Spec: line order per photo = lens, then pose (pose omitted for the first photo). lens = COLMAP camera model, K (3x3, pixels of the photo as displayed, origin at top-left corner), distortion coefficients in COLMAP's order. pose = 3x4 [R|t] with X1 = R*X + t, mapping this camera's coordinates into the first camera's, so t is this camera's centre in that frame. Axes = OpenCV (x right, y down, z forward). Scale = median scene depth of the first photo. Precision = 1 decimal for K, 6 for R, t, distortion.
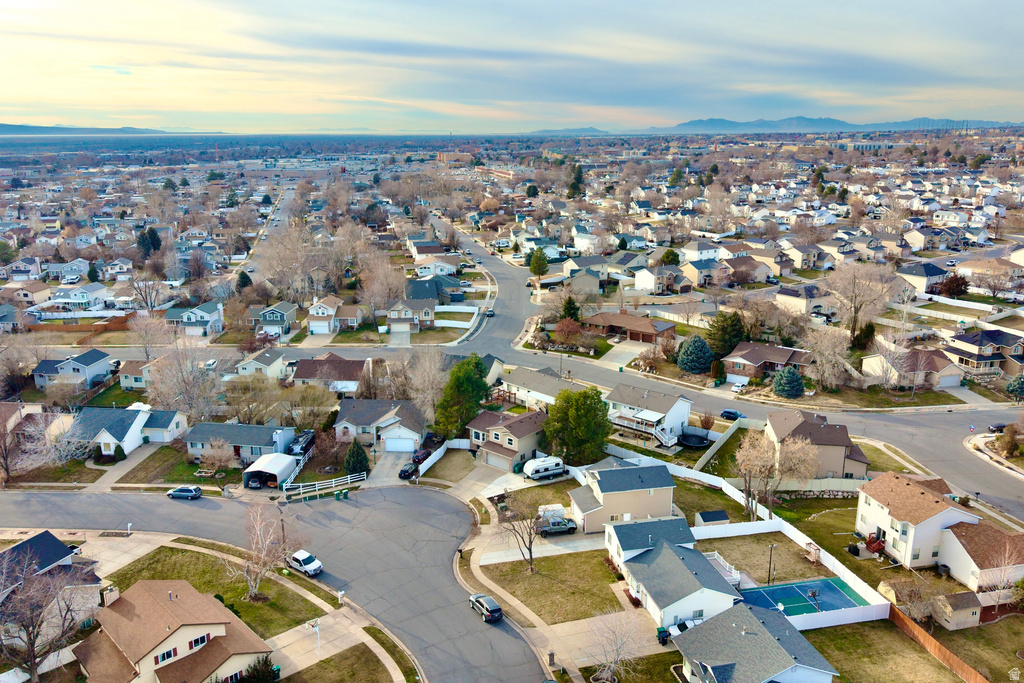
lens RADIAL K [[803.1, 0, 512.0], [0, 803.1, 341.5], [0, 0, 1]] dist [0.077847, -0.137560]
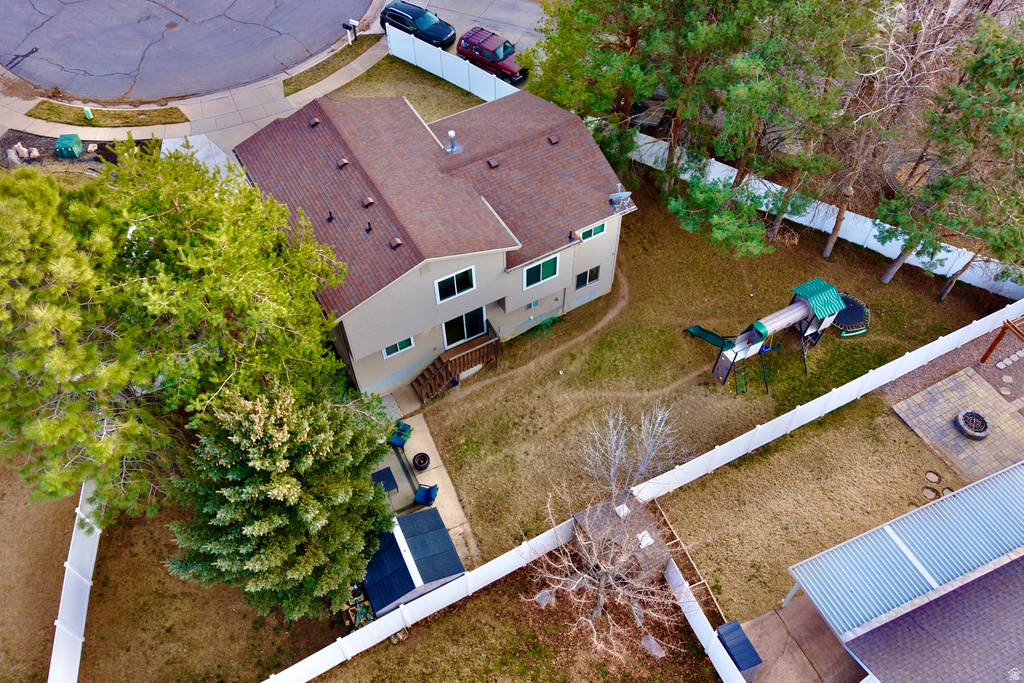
lens RADIAL K [[812.7, 0, 512.0], [0, 812.7, 341.5], [0, 0, 1]] dist [0.007155, -0.001563]
pose [[-0.347555, 0.753072, -0.558649, 0.163188], [-0.230559, 0.508863, 0.829398, -0.077911], [0.908872, 0.417063, -0.003230, 1.092178]]
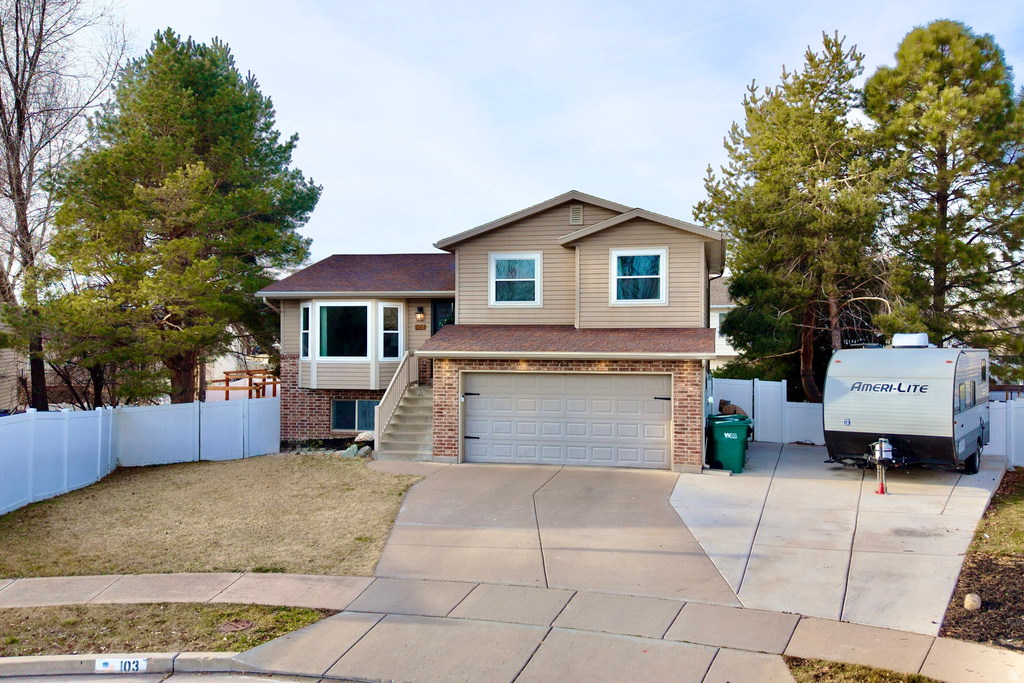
lens RADIAL K [[810.7, 0, 548.5], [0, 810.7, 341.0], [0, 0, 1]] dist [0.012501, -0.001478]
pose [[0.880316, 0.002229, 0.474383, -0.089473], [0.120456, 0.966164, -0.228072, 0.169206], [-0.458840, 0.257918, 0.850261, 0.883125]]
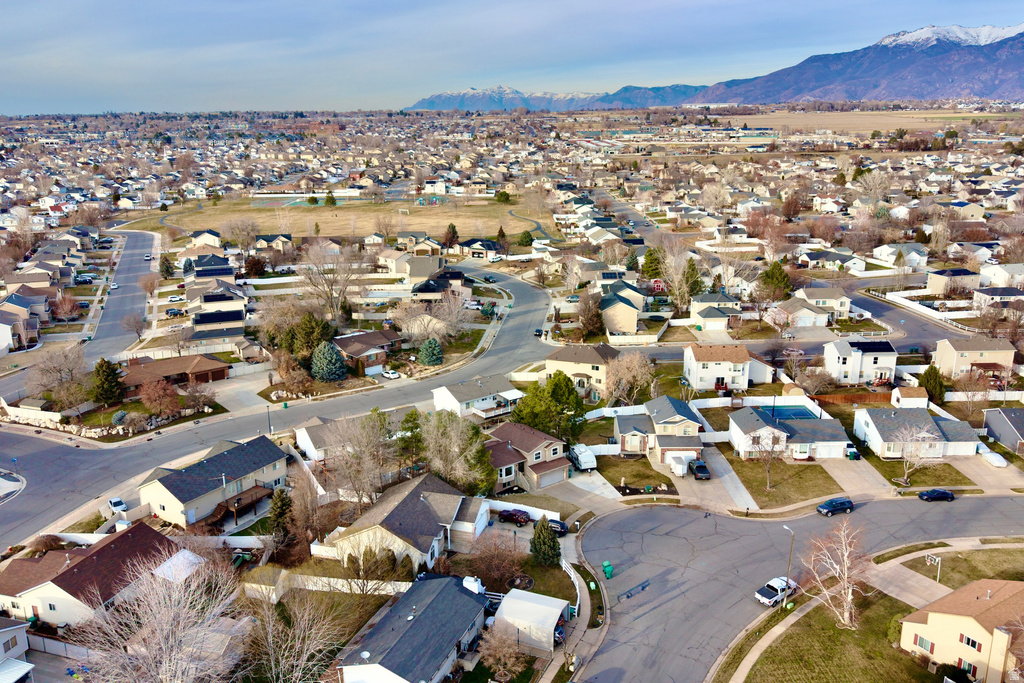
lens RADIAL K [[803.1, 0, 512.0], [0, 803.1, 341.5], [0, 0, 1]] dist [0.077847, -0.137560]
pose [[0.204102, -0.252646, 0.945787, -0.877562], [0.254548, 0.946588, 0.197928, -0.198987], [-0.945276, 0.200351, 0.257511, 0.779373]]
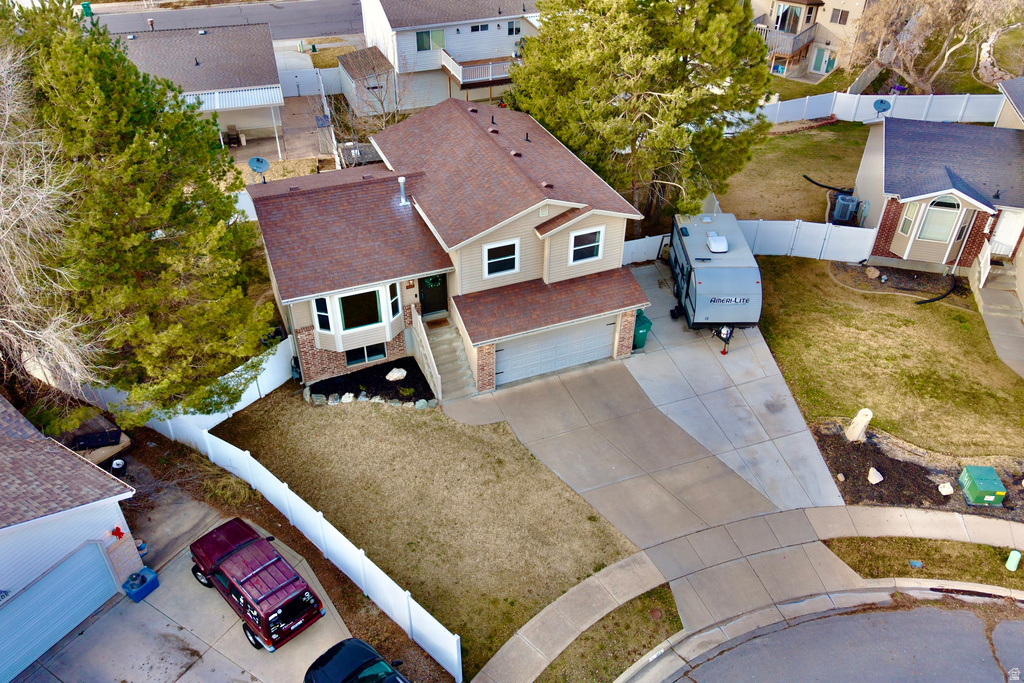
lens RADIAL K [[803.1, 0, 512.0], [0, 803.1, 341.5], [0, 0, 1]] dist [0.077847, -0.137560]
pose [[0.455294, -0.532149, 0.713811, -0.186681], [0.221131, 0.844192, 0.488303, 0.032781], [-0.862443, -0.064475, 0.502030, 0.905070]]
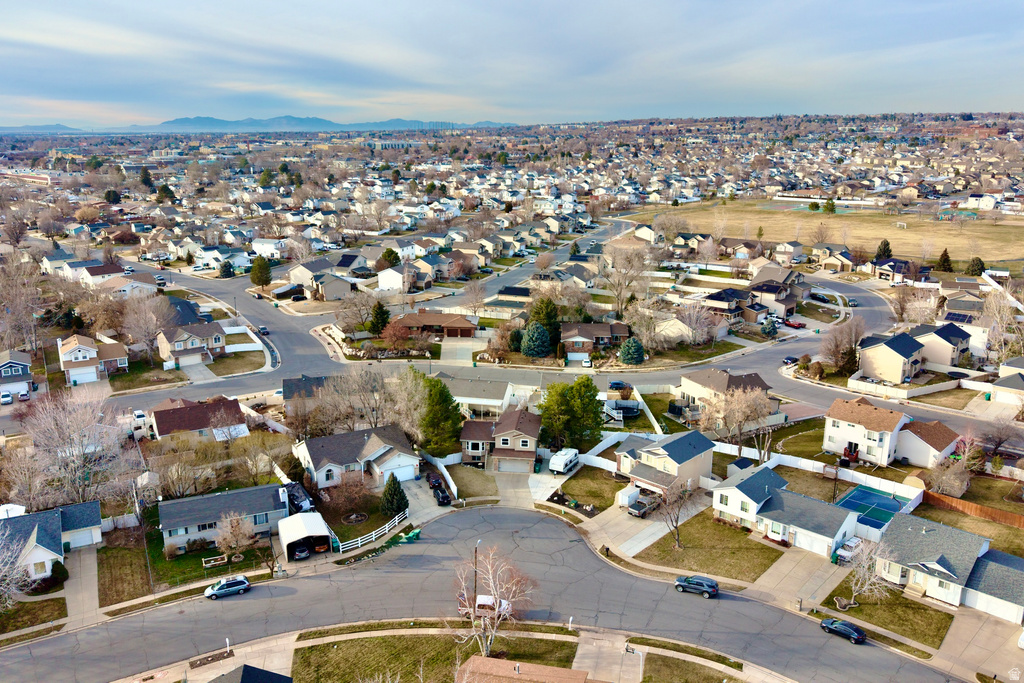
lens RADIAL K [[803.1, 0, 512.0], [0, 803.1, 341.5], [0, 0, 1]] dist [0.077847, -0.137560]
pose [[0.831371, -0.137491, 0.538441, -0.535455], [0.136738, 0.989733, 0.041600, -0.044186], [-0.538632, 0.039041, 0.841636, 0.165124]]
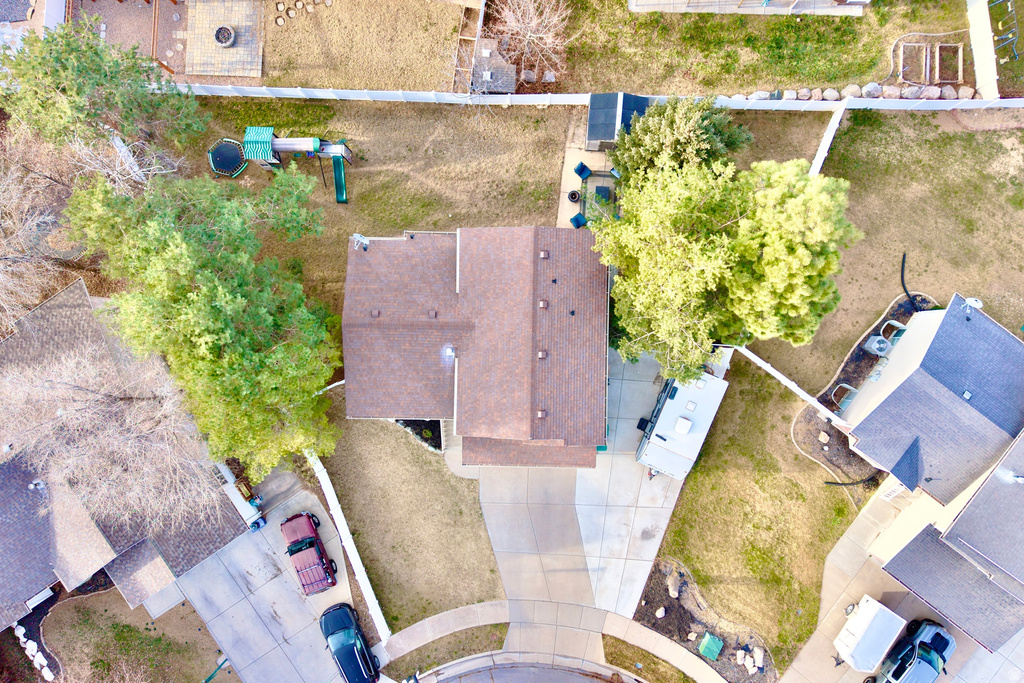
lens RADIAL K [[808.0, 0, 512.0], [0, 808.0, 341.5], [0, 0, 1]] dist [0.033974, -0.037683]
pose [[0.774243, -0.632883, 0.002784, 0.004721], [0.170276, 0.212542, 0.962202, -0.183388], [-0.609552, -0.744504, 0.272324, 0.956678]]
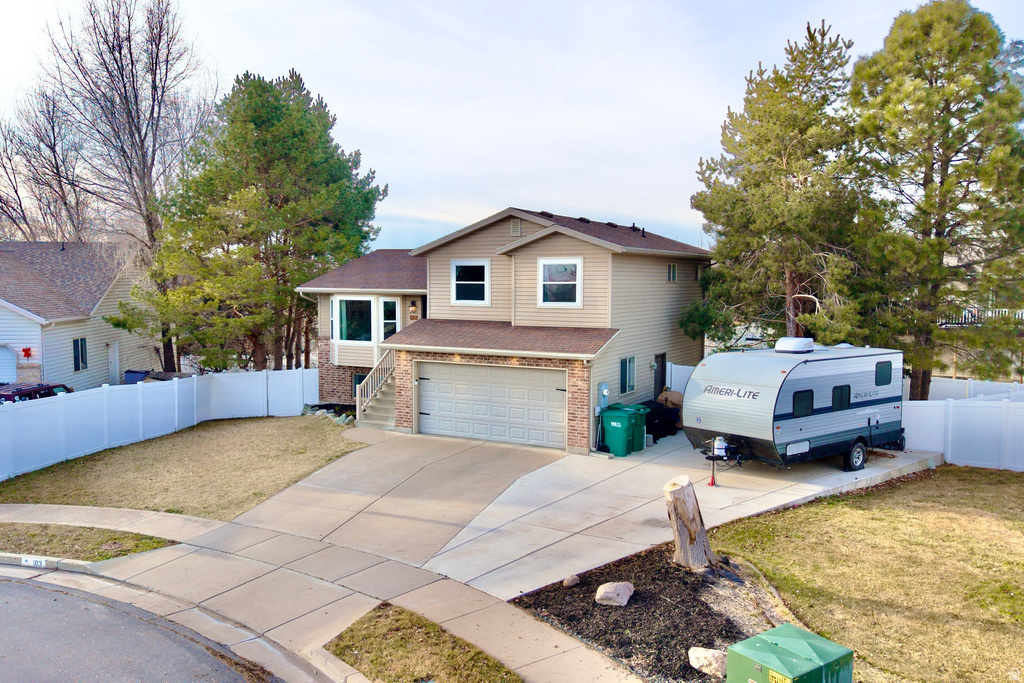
lens RADIAL K [[808.0, 0, 512.0], [0, 808.0, 341.5], [0, 0, 1]] dist [0.033974, -0.037683]
pose [[0.981289, -0.011683, 0.192187, -0.046411], [0.047351, 0.982146, -0.182066, 0.168963], [-0.186628, 0.187759, 0.964322, 0.836416]]
